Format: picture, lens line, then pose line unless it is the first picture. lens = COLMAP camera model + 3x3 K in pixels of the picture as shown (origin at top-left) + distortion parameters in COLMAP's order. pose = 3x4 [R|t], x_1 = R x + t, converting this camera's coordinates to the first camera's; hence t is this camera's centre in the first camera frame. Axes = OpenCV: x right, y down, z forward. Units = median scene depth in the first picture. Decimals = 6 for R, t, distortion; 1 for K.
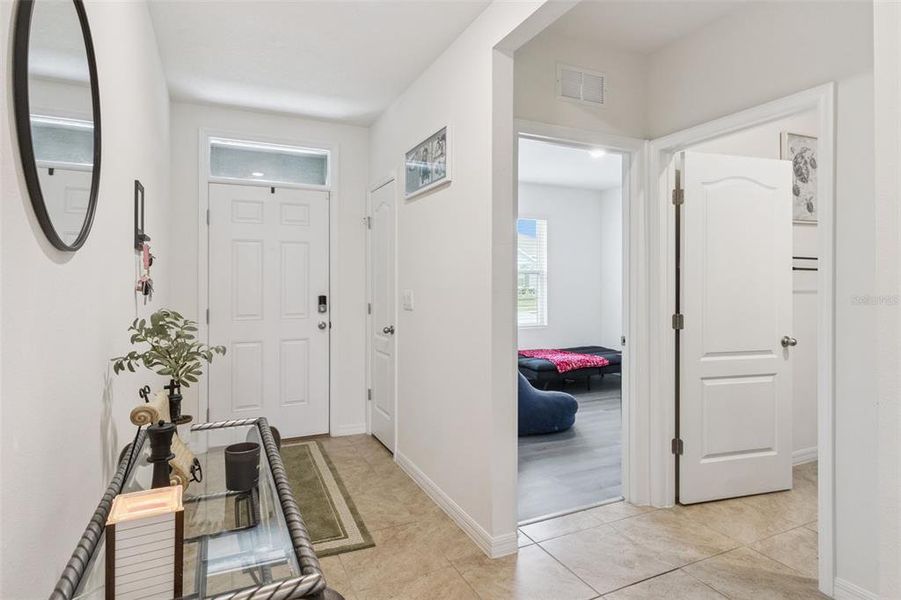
lens RADIAL K [[492.4, 0, 448.1], [0, 492.4, 286.1], [0, 0, 1]] dist [-0.000955, -0.000003]
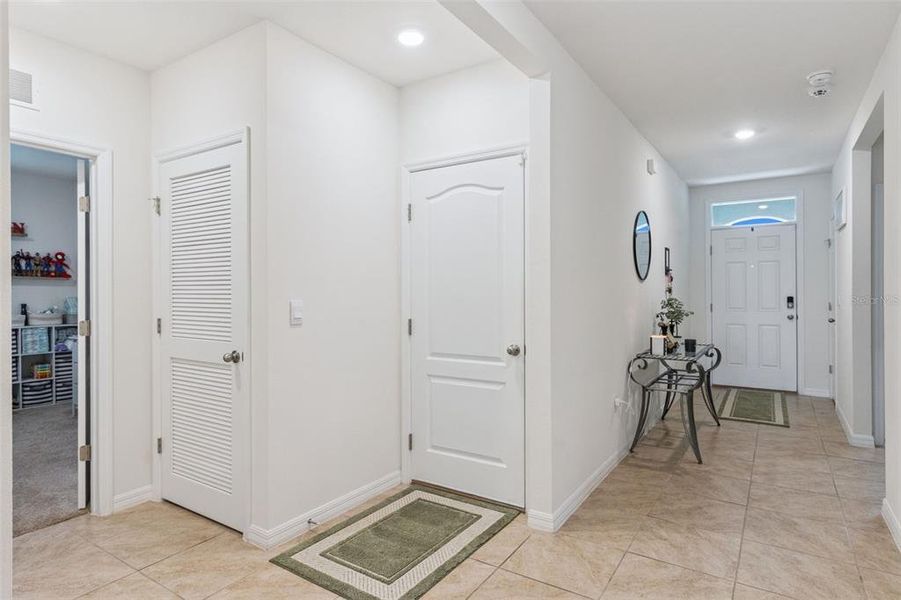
lens RADIAL K [[492.4, 0, 448.1], [0, 492.4, 286.1], [0, 0, 1]] dist [-0.000955, -0.000003]
pose [[0.515080, -0.011709, -0.857062, 0.991450], [0.000367, 0.999910, -0.013440, 0.016045], [0.857142, 0.006608, 0.515038, -1.304989]]
